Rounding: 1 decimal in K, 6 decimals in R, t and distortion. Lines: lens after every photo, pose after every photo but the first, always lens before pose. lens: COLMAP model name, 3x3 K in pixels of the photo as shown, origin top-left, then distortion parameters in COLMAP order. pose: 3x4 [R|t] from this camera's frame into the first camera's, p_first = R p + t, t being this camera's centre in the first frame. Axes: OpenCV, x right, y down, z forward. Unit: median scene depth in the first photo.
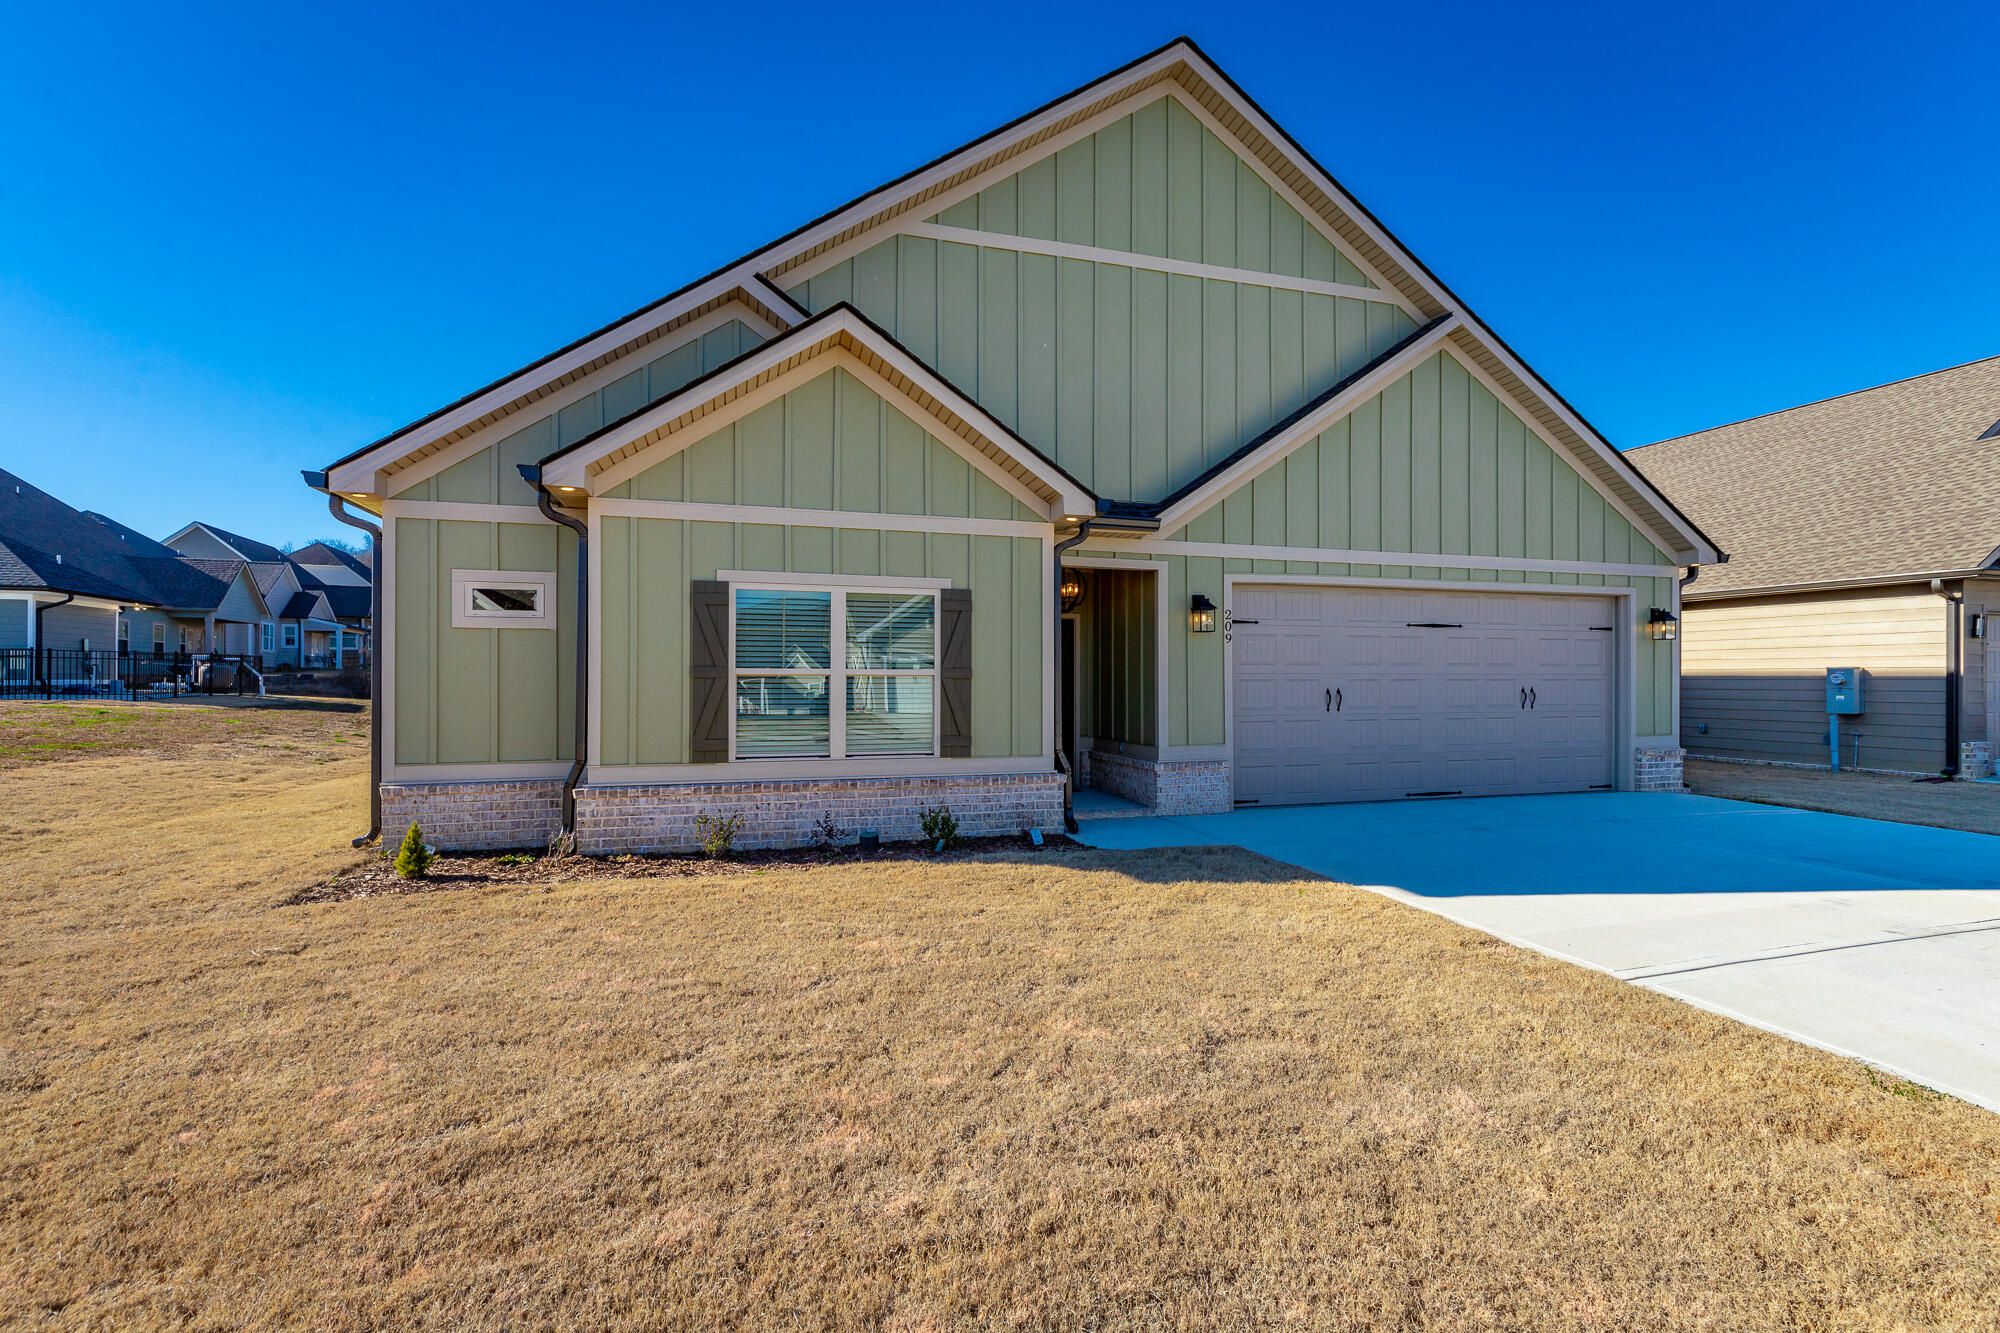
lens RADIAL K [[912.7, 0, 1010.4], [0, 912.7, 672.5], [0, 0, 1]] dist [0.004609, -0.000867]
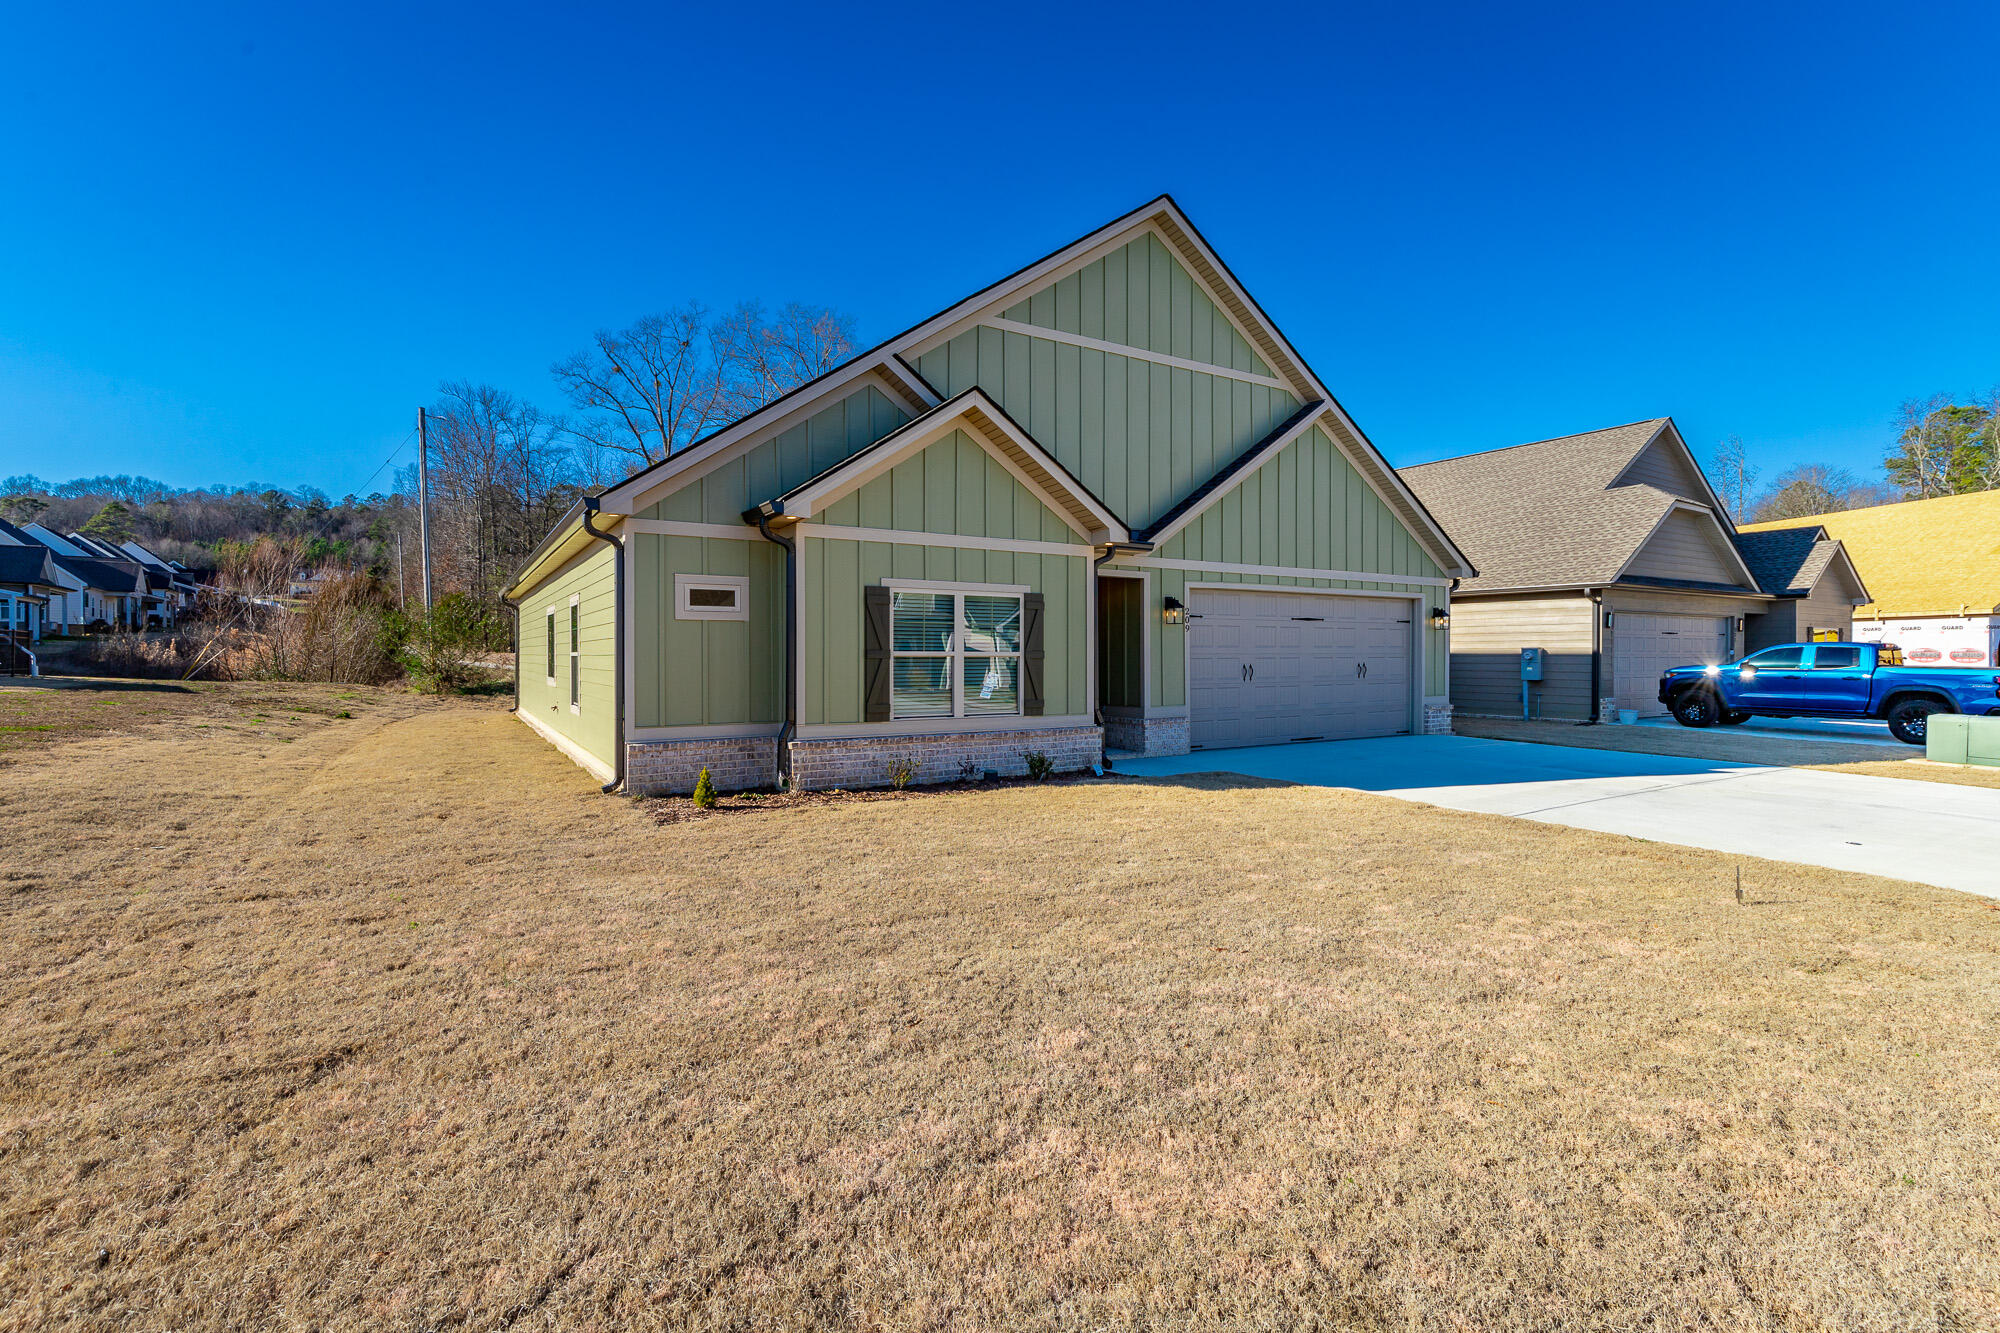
lens RADIAL K [[915.0, 0, 990.5], [0, 915.0, 657.0], [0, 0, 1]] dist [0.001318, 0.000183]
pose [[0.969901, -0.002172, 0.243491, -0.411759], [-0.000252, 0.999951, 0.009925, -0.008172], [-0.243500, -0.009688, 0.969852, -0.288892]]
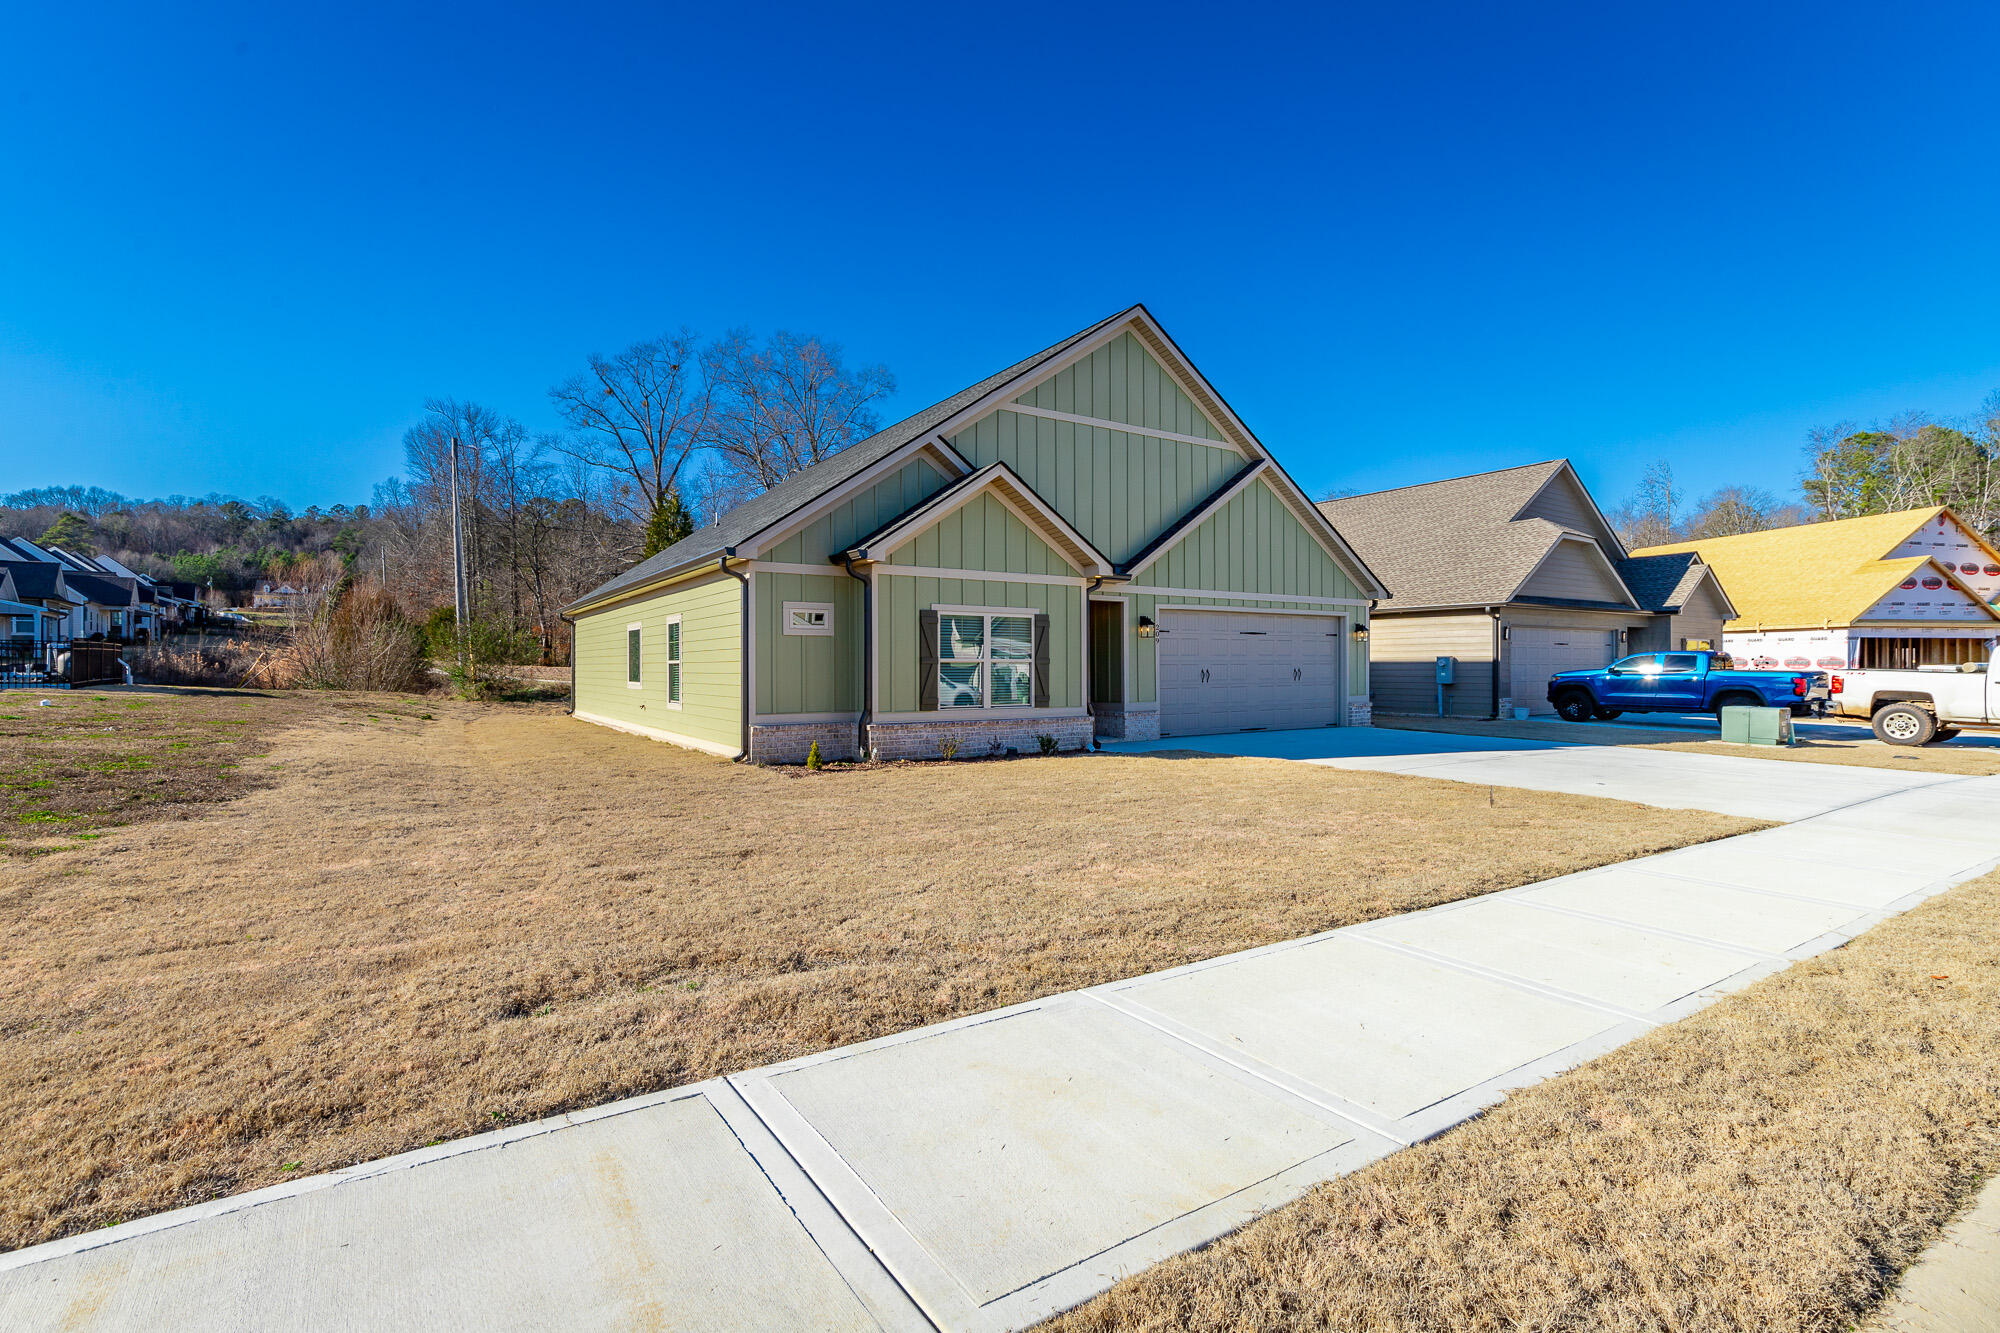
lens RADIAL K [[915.0, 0, 990.5], [0, 915.0, 657.0], [0, 0, 1]] dist [0.001318, 0.000183]
pose [[0.961359, -0.001044, 0.275296, -0.589830], [0.001945, 0.999994, -0.002999, -0.001504], [-0.275291, 0.003419, 0.961355, -0.642372]]
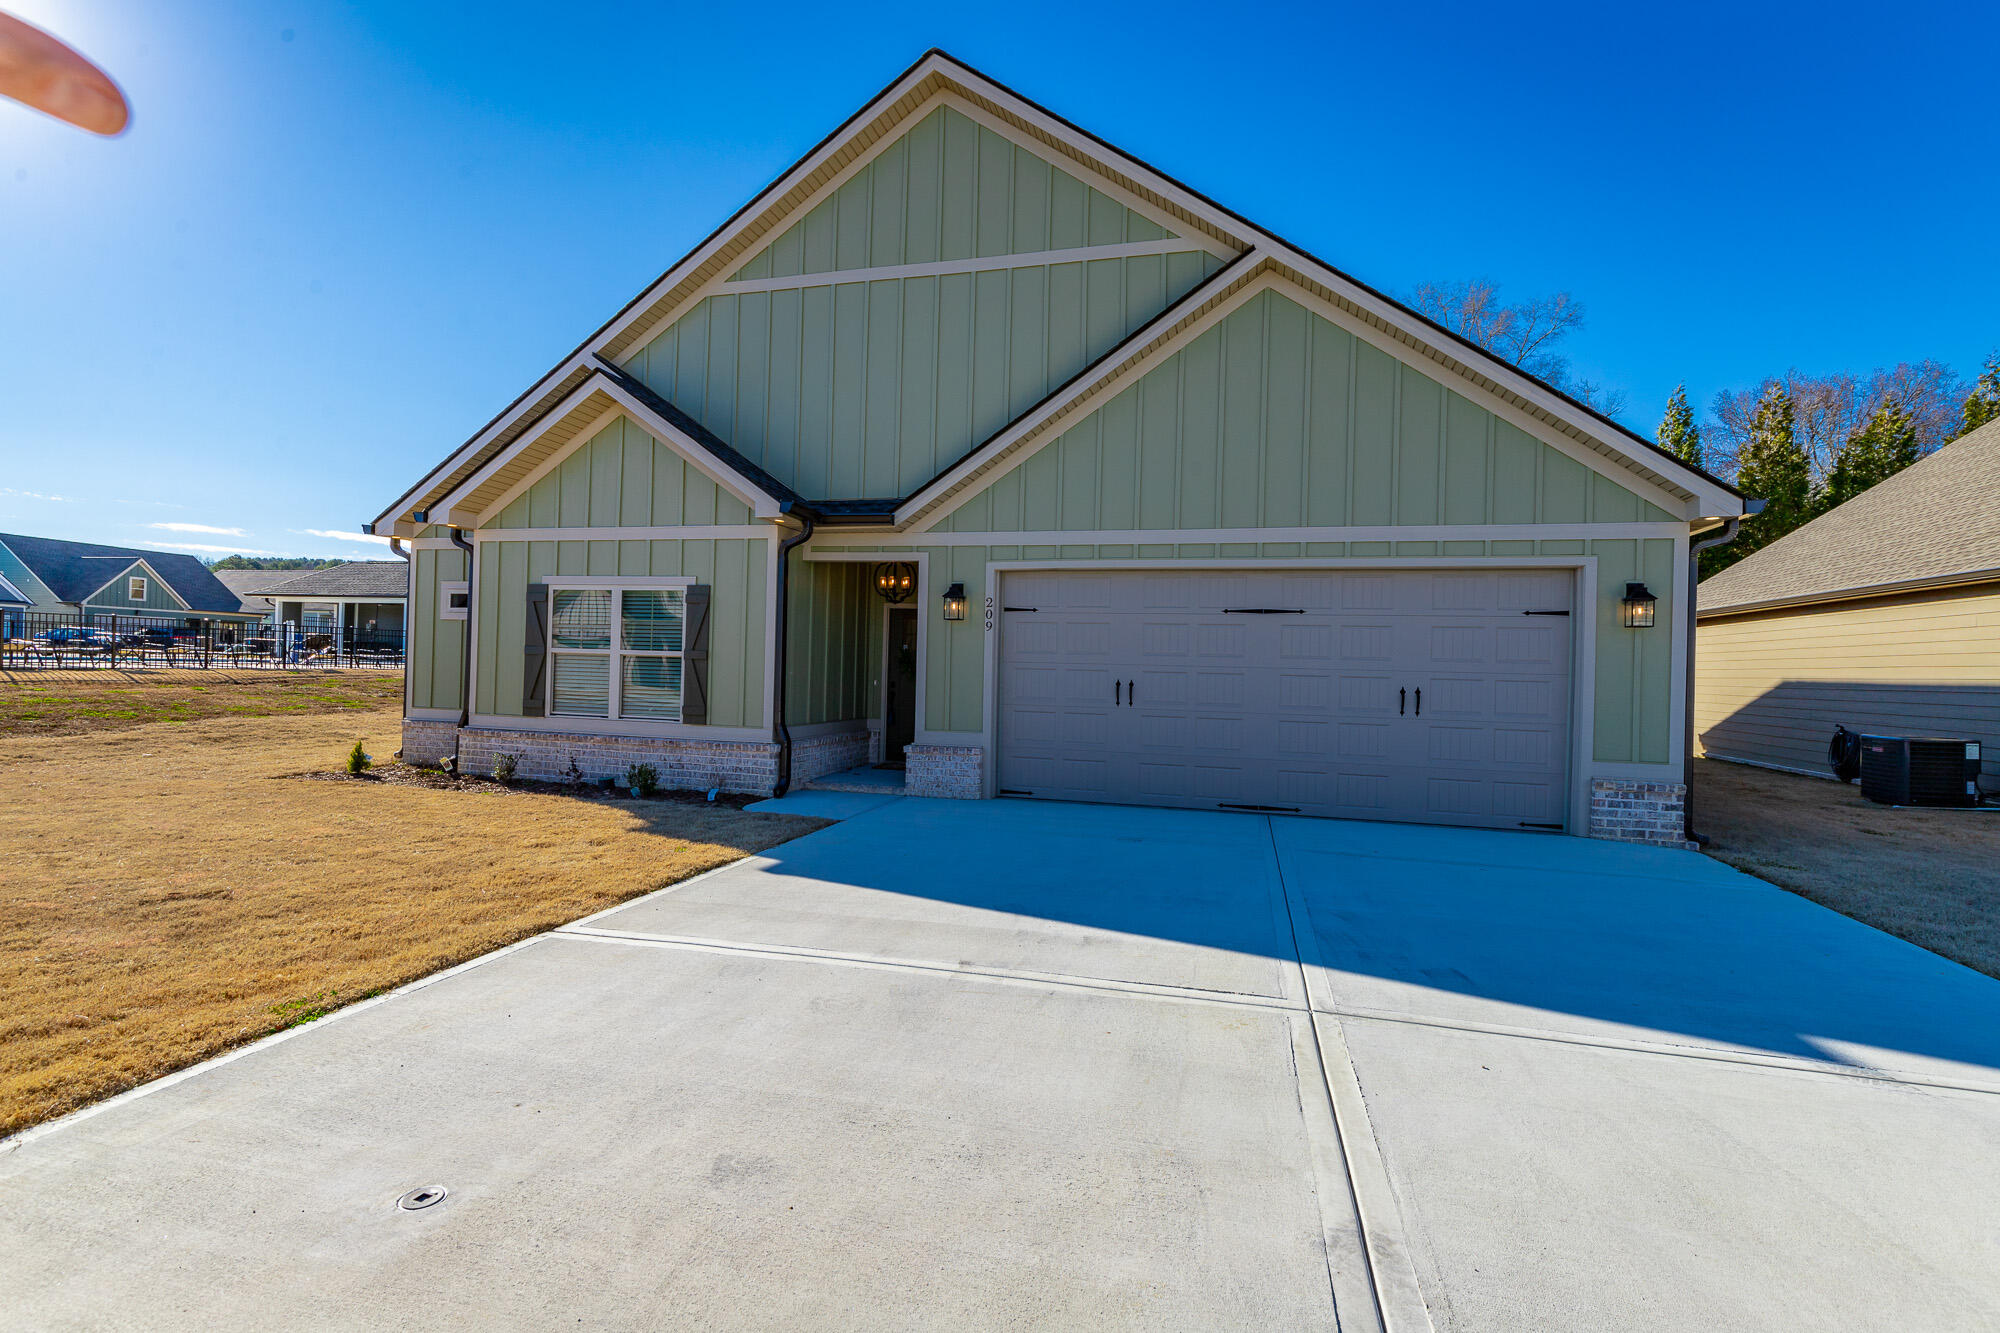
lens RADIAL K [[900.7, 0, 1010.6], [0, 900.7, 662.7], [0, 0, 1]] dist [0.006023, 0.000022]
pose [[0.848503, 0.017355, -0.528906, 0.831324], [-0.021832, 0.999759, -0.002219, 0.004475], [0.528740, 0.013430, 0.848678, 0.185594]]
